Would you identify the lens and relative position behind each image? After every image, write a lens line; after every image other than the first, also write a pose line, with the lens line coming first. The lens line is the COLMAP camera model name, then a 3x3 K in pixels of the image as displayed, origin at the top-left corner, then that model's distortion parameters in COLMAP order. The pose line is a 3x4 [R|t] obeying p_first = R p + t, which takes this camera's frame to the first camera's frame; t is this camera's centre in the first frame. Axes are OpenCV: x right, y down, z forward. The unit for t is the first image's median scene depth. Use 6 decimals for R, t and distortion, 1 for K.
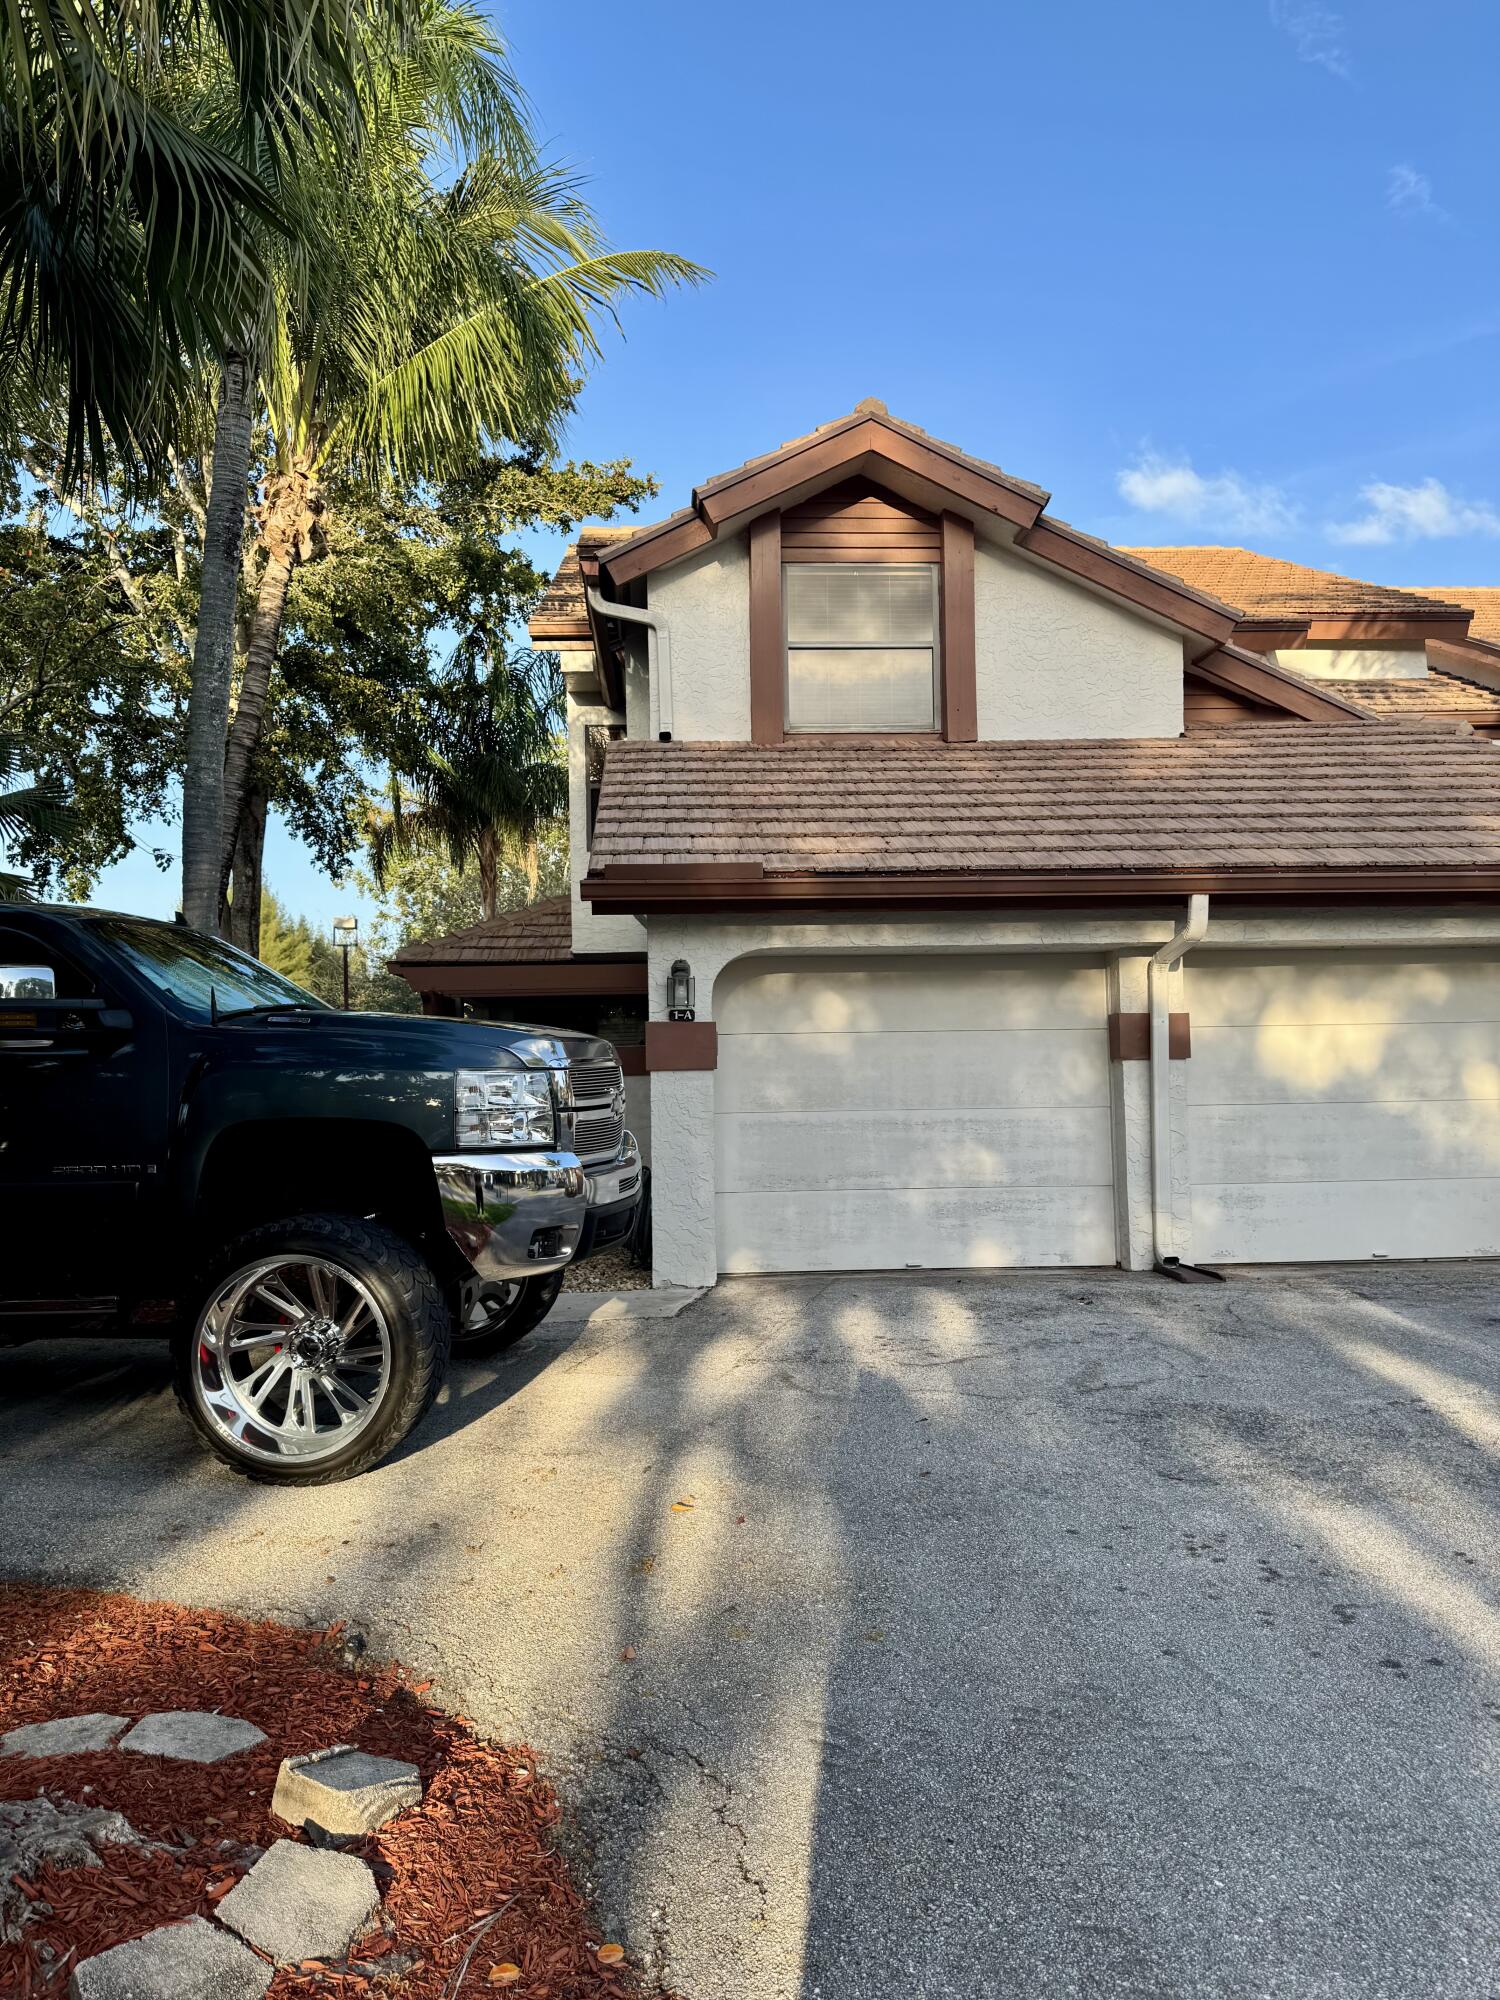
lens RADIAL K [[1395.3, 0, 756.6], [0, 1395.3, 966.0], [0, 0, 1]] dist [0.153853, -0.000005]
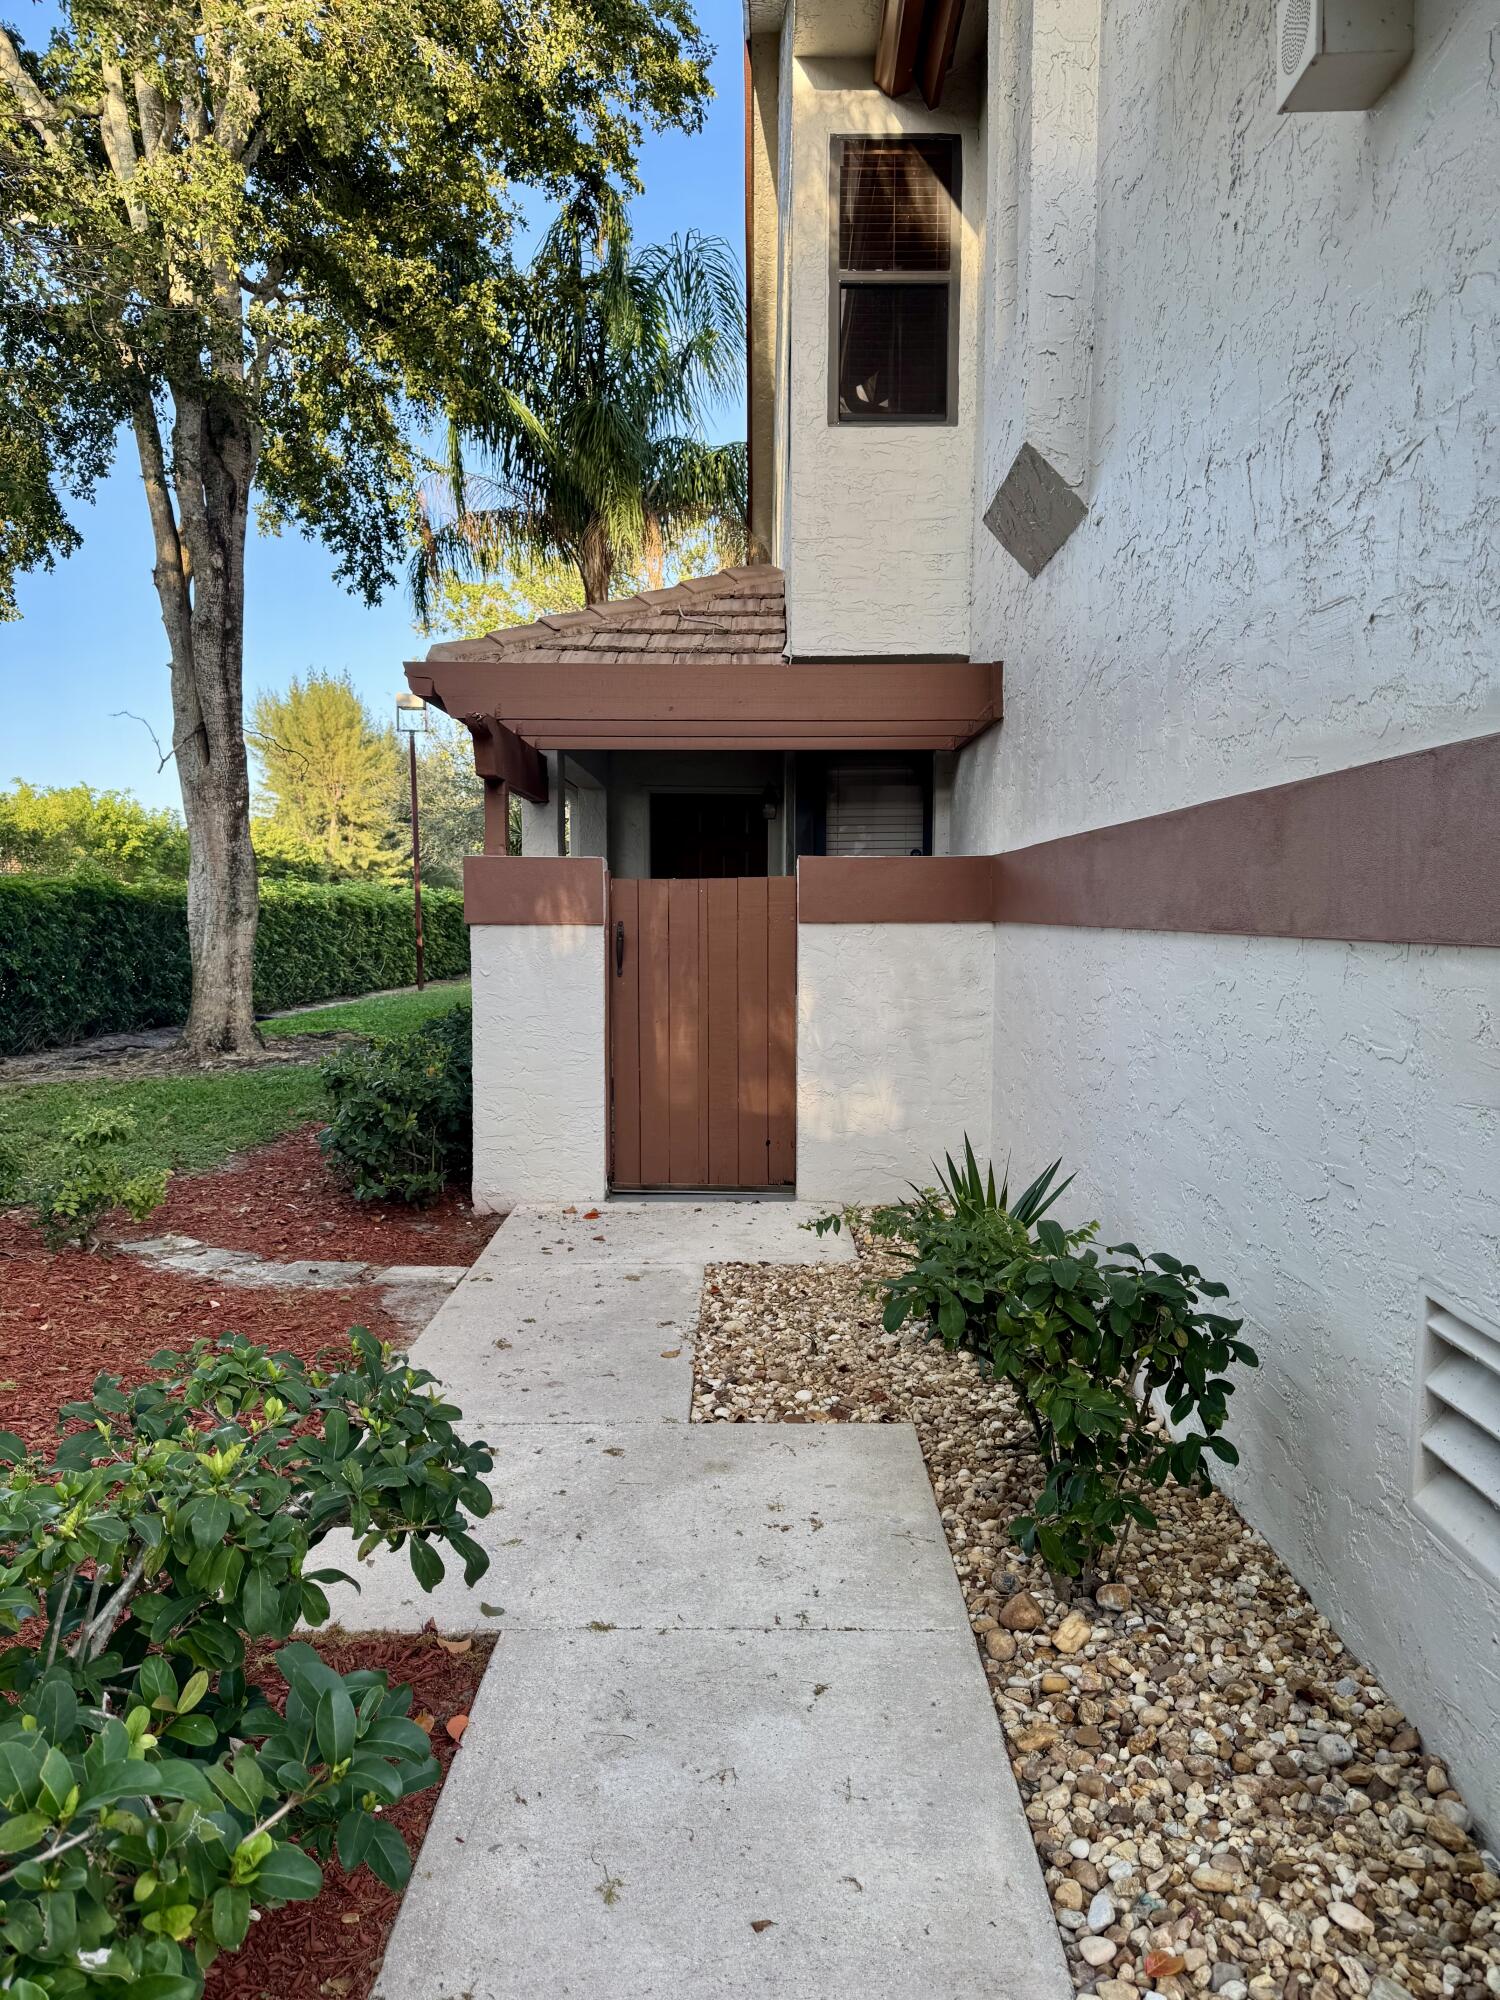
lens RADIAL K [[1404.8, 0, 753.5], [0, 1404.8, 957.3], [0, 0, 1]] dist [0.030153, -0.001537]
pose [[0.997512, 0.024606, -0.066061, -0.142063], [-0.016809, 0.993096, 0.116091, 0.046857], [0.068461, -0.114691, 0.991039, 0.669085]]
